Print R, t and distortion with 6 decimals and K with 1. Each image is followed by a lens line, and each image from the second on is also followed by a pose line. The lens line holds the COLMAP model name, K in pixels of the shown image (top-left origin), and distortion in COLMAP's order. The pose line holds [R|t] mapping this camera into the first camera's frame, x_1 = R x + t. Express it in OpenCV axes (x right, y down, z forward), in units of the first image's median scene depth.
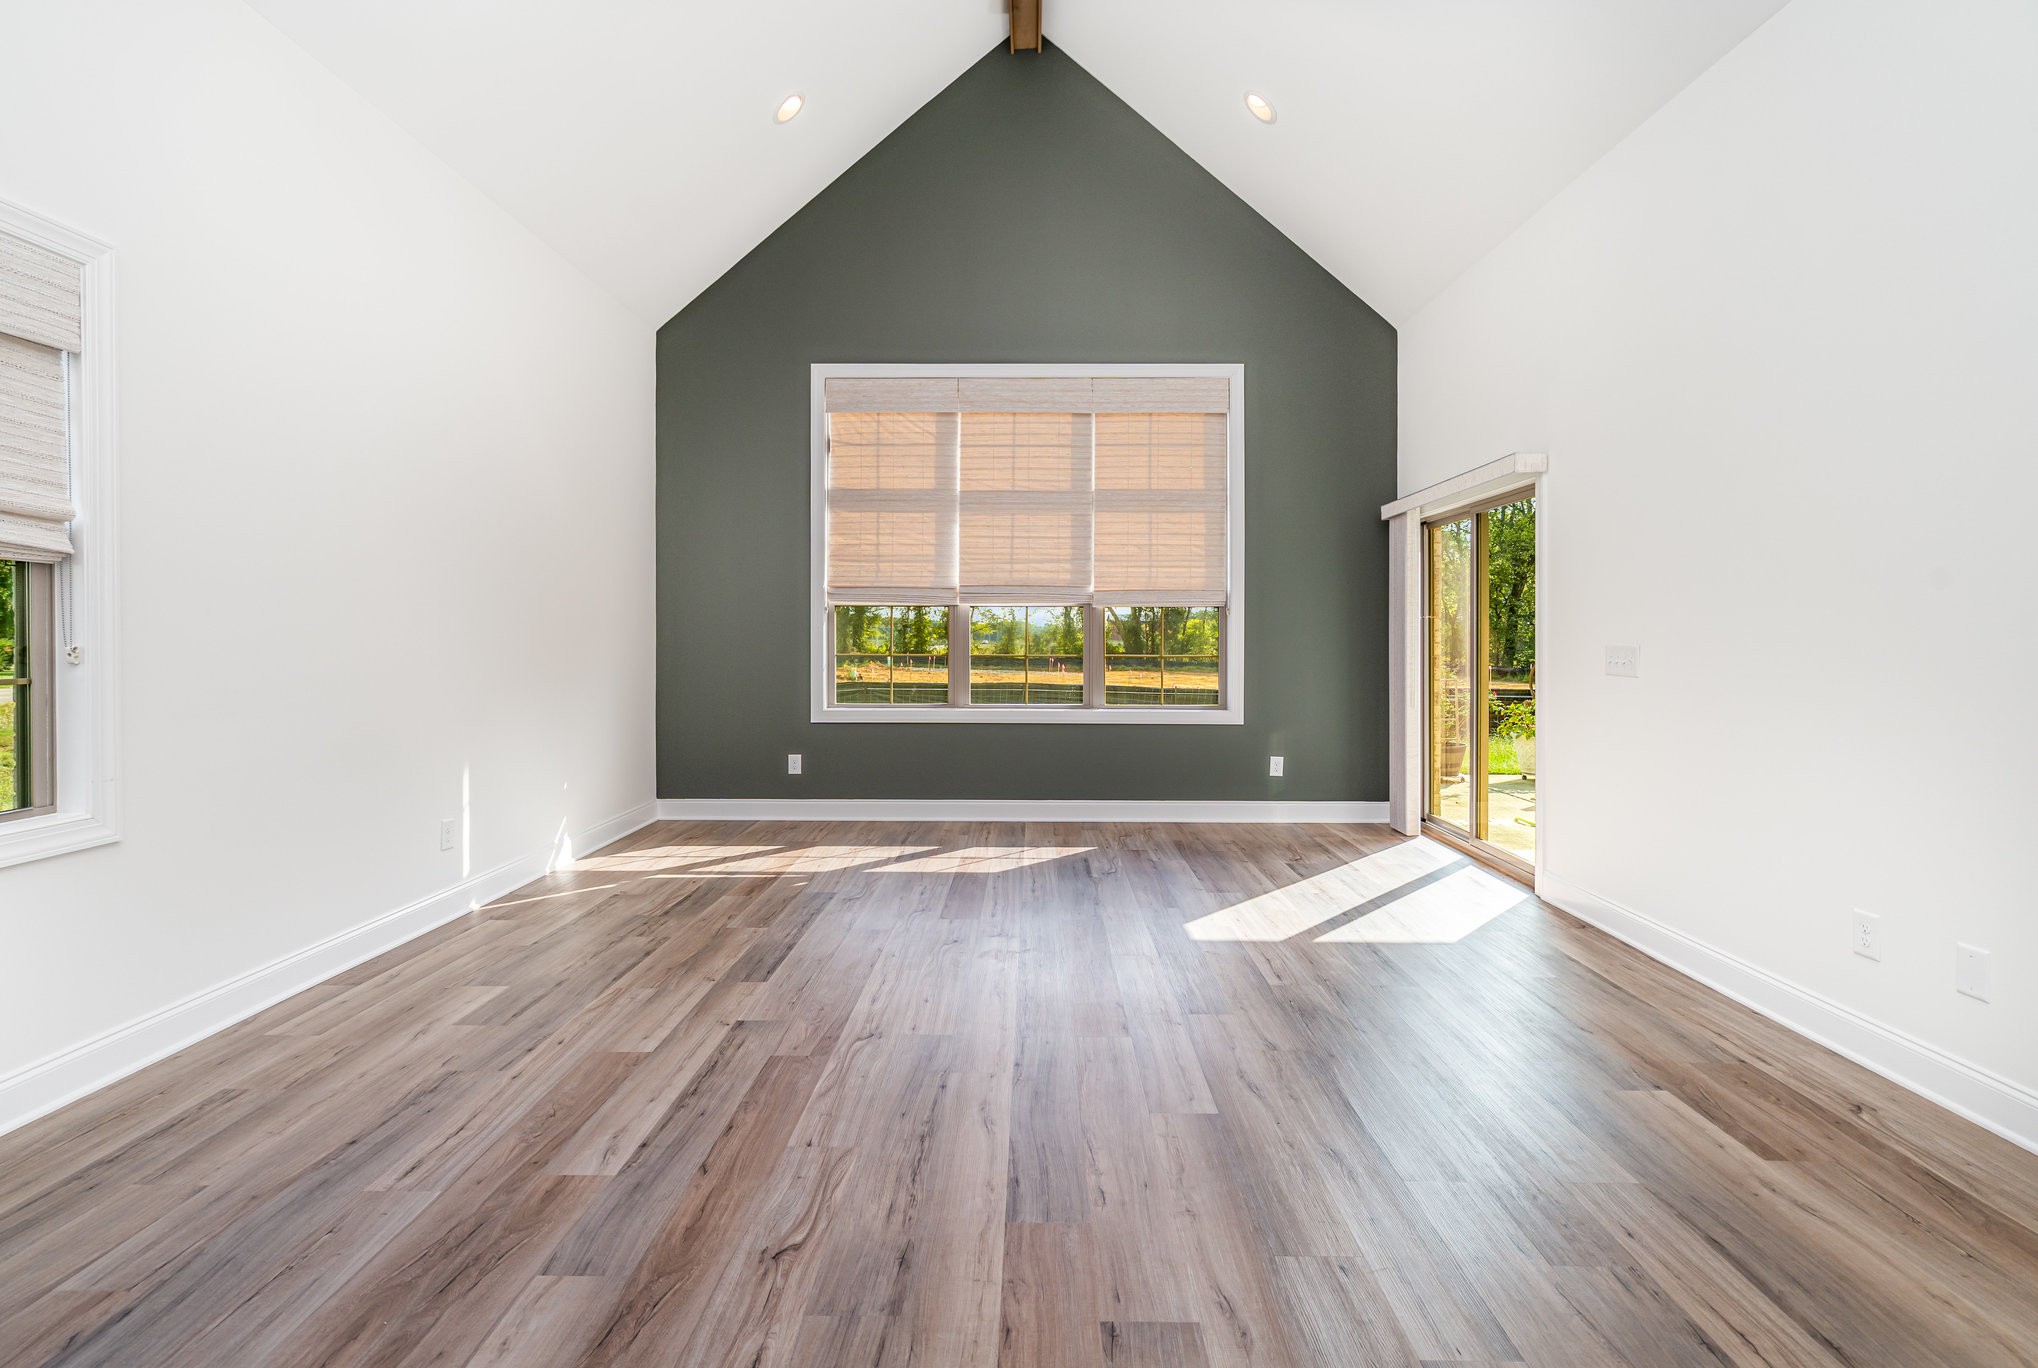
lens RADIAL K [[958.2, 0, 1025.3], [0, 958.2, 642.9], [0, 0, 1]] dist [-0.003329, 0.001534]
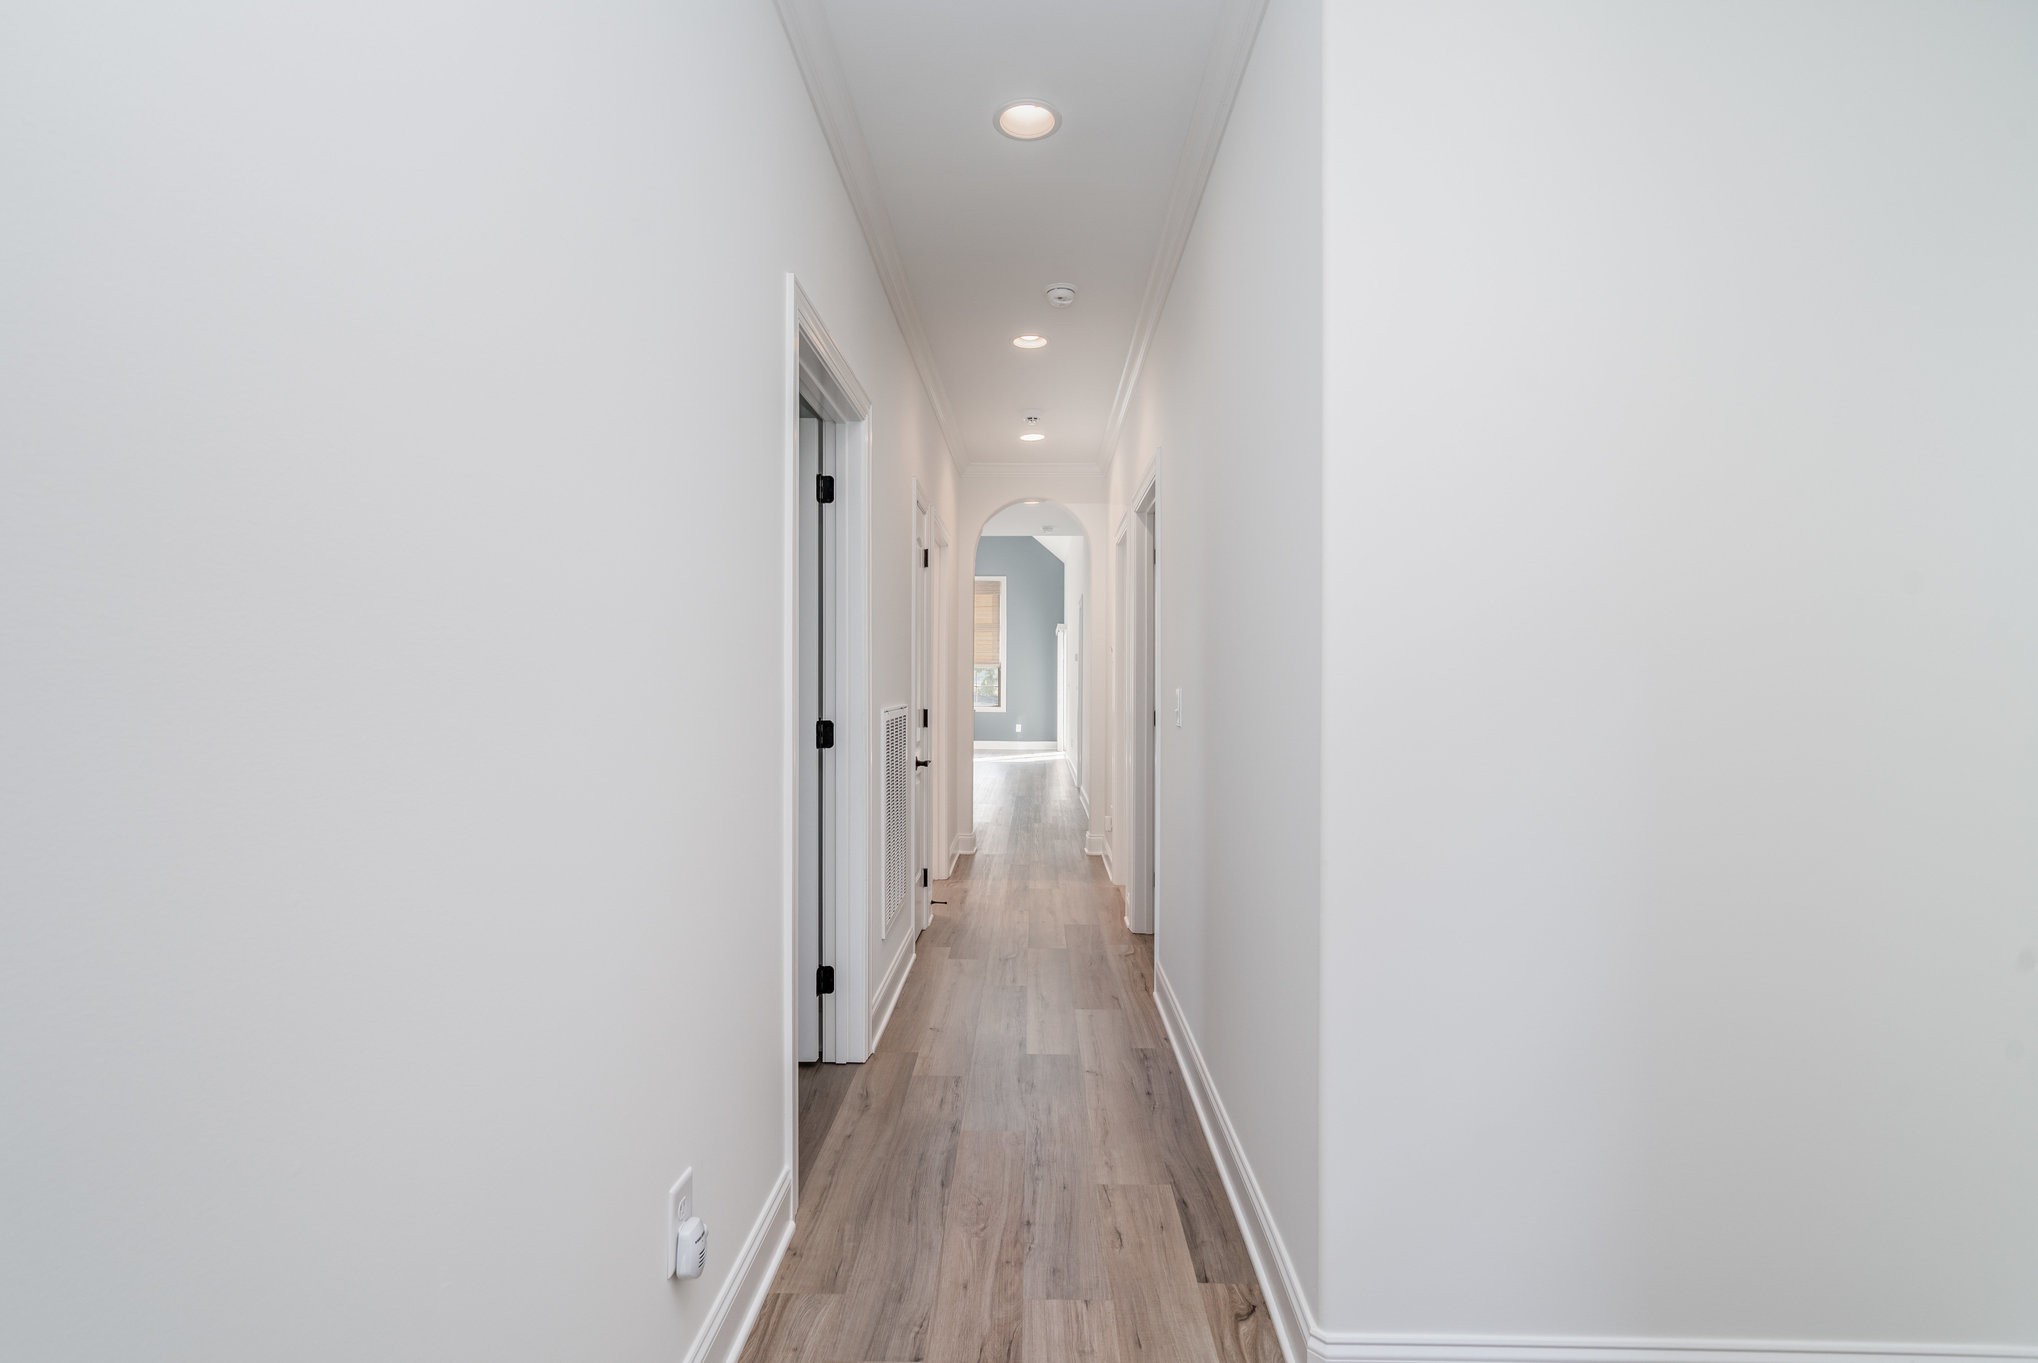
lens RADIAL K [[947.2, 0, 1019.0], [0, 947.2, 681.5], [0, 0, 1]] dist [0.001398, 0.000171]
pose [[0.999993, 0.003641, -0.001280, 0.264175], [-0.003642, 0.999993, -0.001160, 0.001176], [0.001276, 0.001164, 0.999999, -1.627443]]
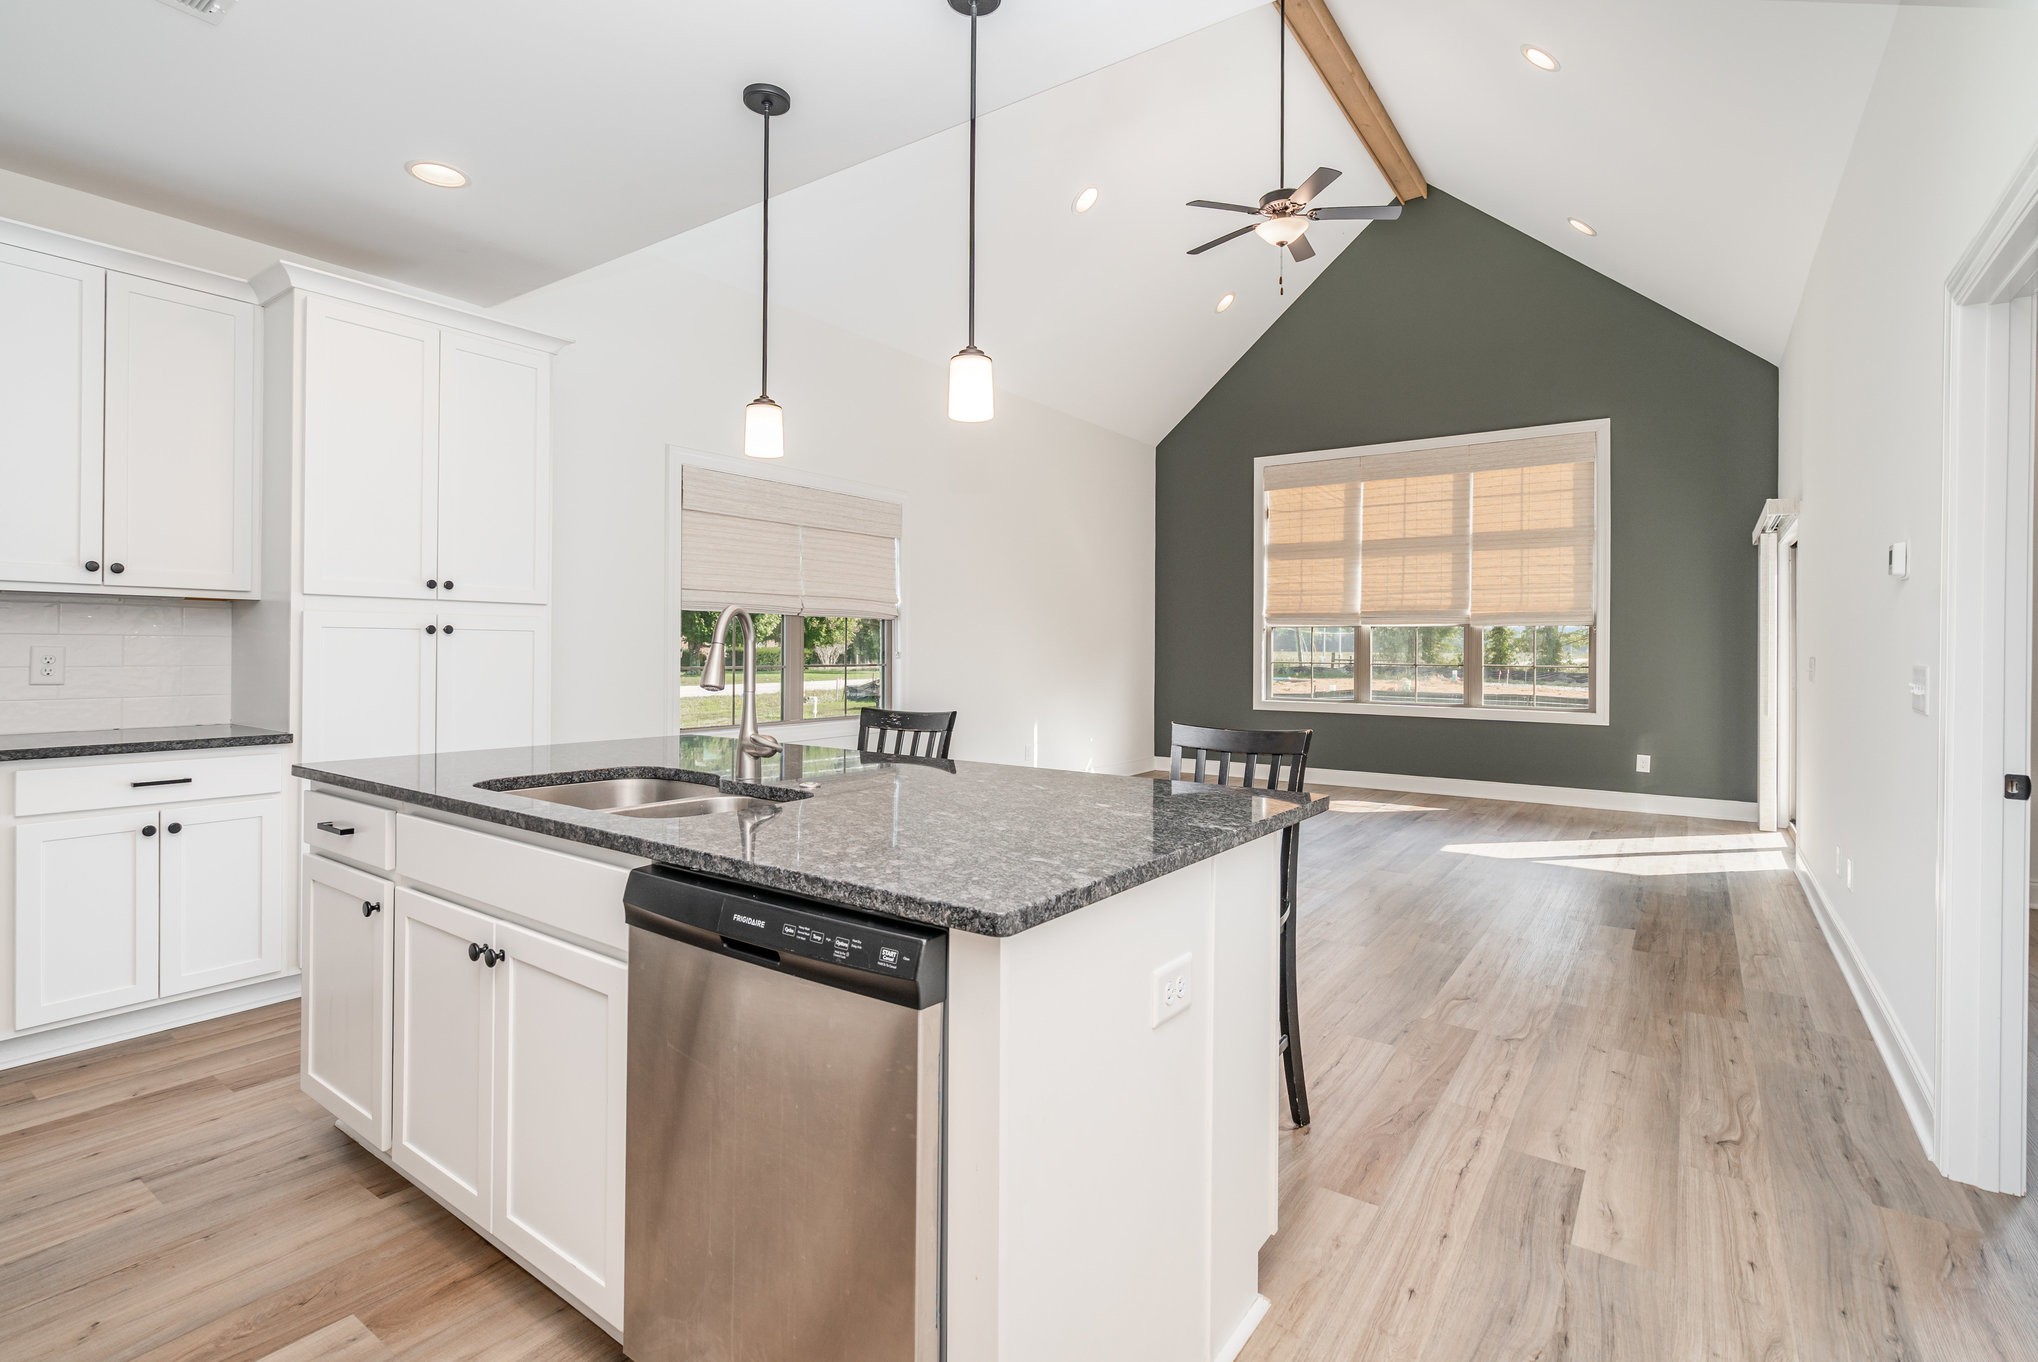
lens RADIAL K [[962.1, 0, 999.0], [0, 962.1, 646.3], [0, 0, 1]] dist [-0.001246, -0.000092]
pose [[0.817759, 0.002233, -0.575556, 0.291740], [-0.007481, 0.999949, -0.006750, 0.001400], [0.575512, 0.009826, 0.817734, -0.387921]]
